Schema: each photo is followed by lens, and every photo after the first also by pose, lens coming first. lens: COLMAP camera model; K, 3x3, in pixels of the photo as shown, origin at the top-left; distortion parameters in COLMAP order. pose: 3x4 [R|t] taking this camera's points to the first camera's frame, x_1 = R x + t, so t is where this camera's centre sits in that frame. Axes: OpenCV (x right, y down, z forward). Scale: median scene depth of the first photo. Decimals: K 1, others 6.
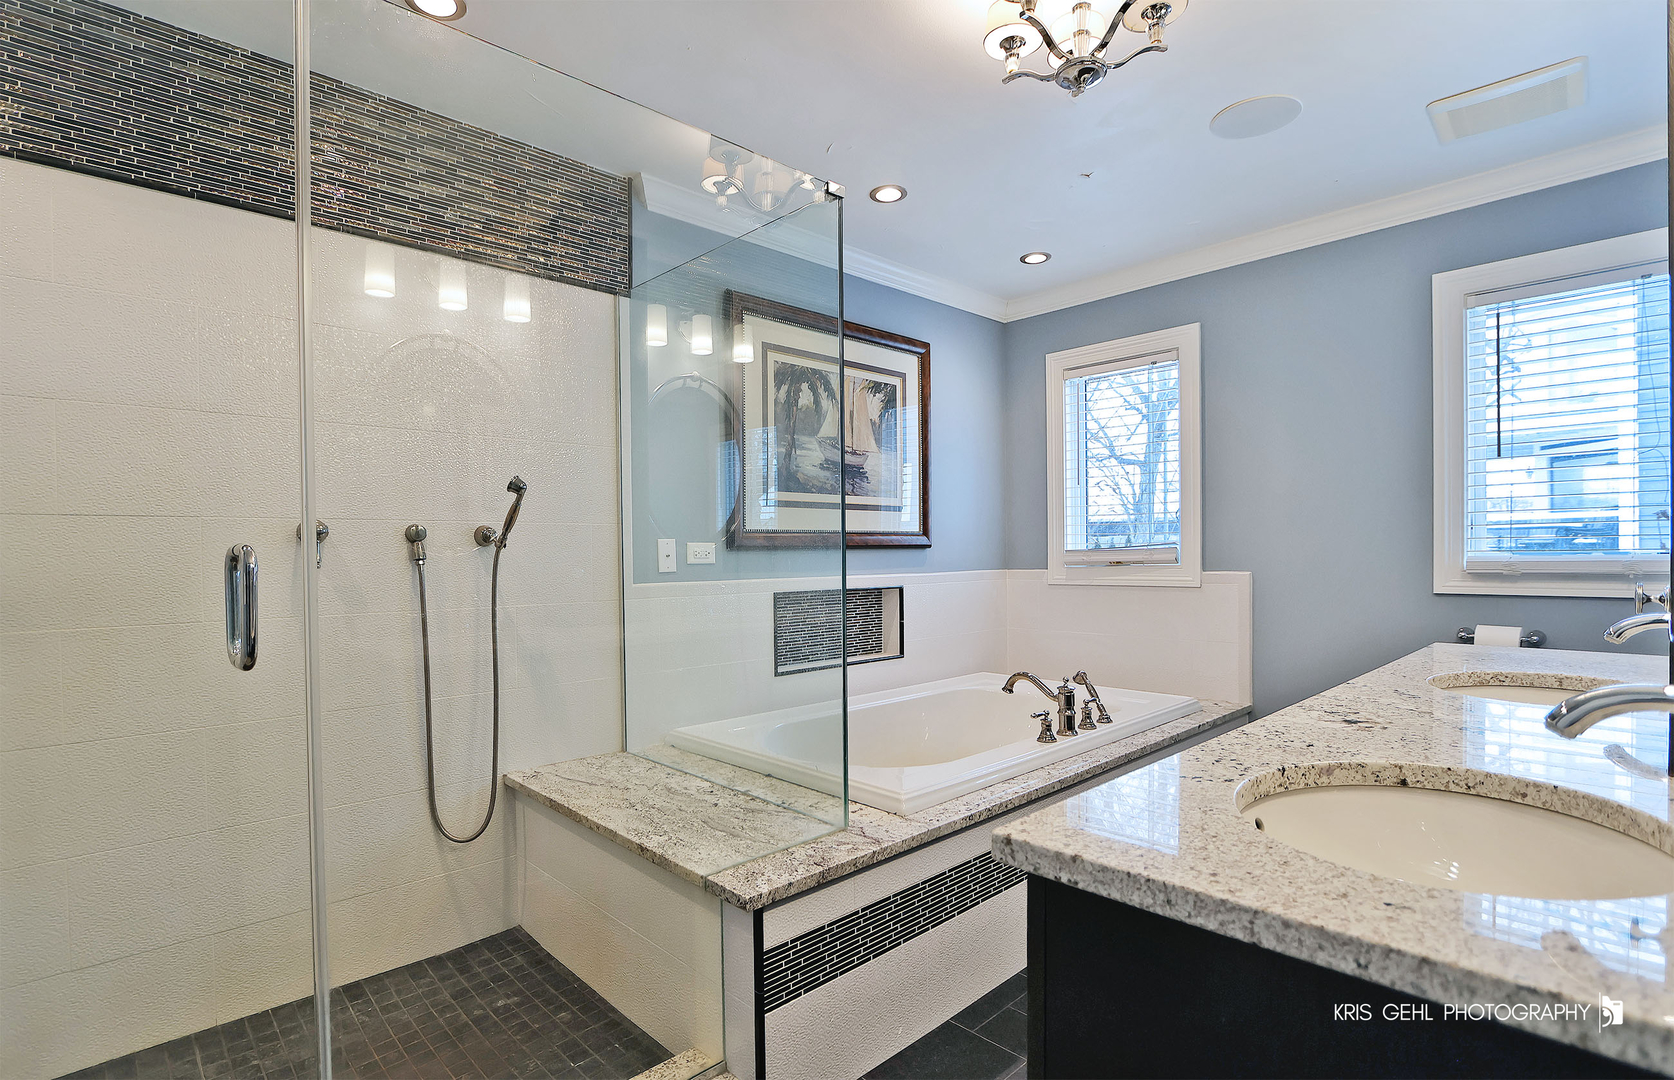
lens RADIAL K [[800.3, 0, 832.3], [0, 800.3, 552.2], [0, 0, 1]] dist [-0.021144, 0.000001]
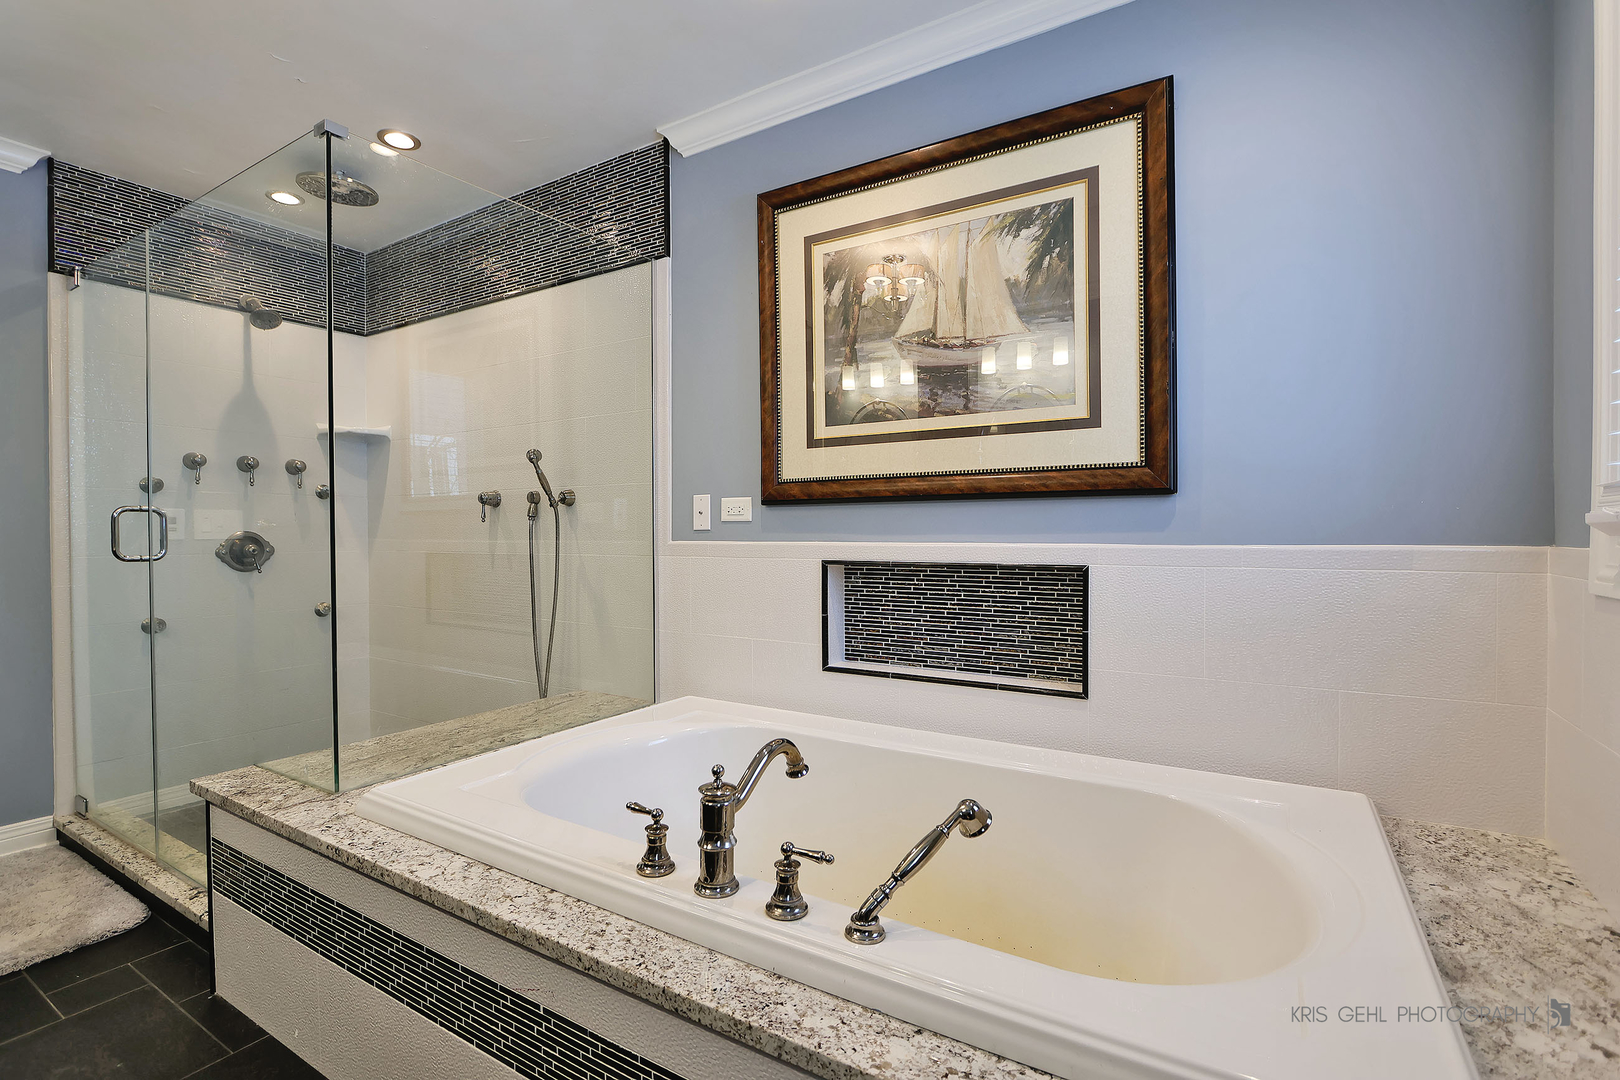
lens RADIAL K [[758.8, 0, 803.6], [0, 758.8, 530.3], [0, 0, 1]] dist [-0.017471, 0.001325]
pose [[0.247780, 0.014063, -0.968714, 0.645034], [0.004741, 0.999865, 0.015728, 0.010912], [0.968805, -0.008490, 0.247680, 0.830825]]
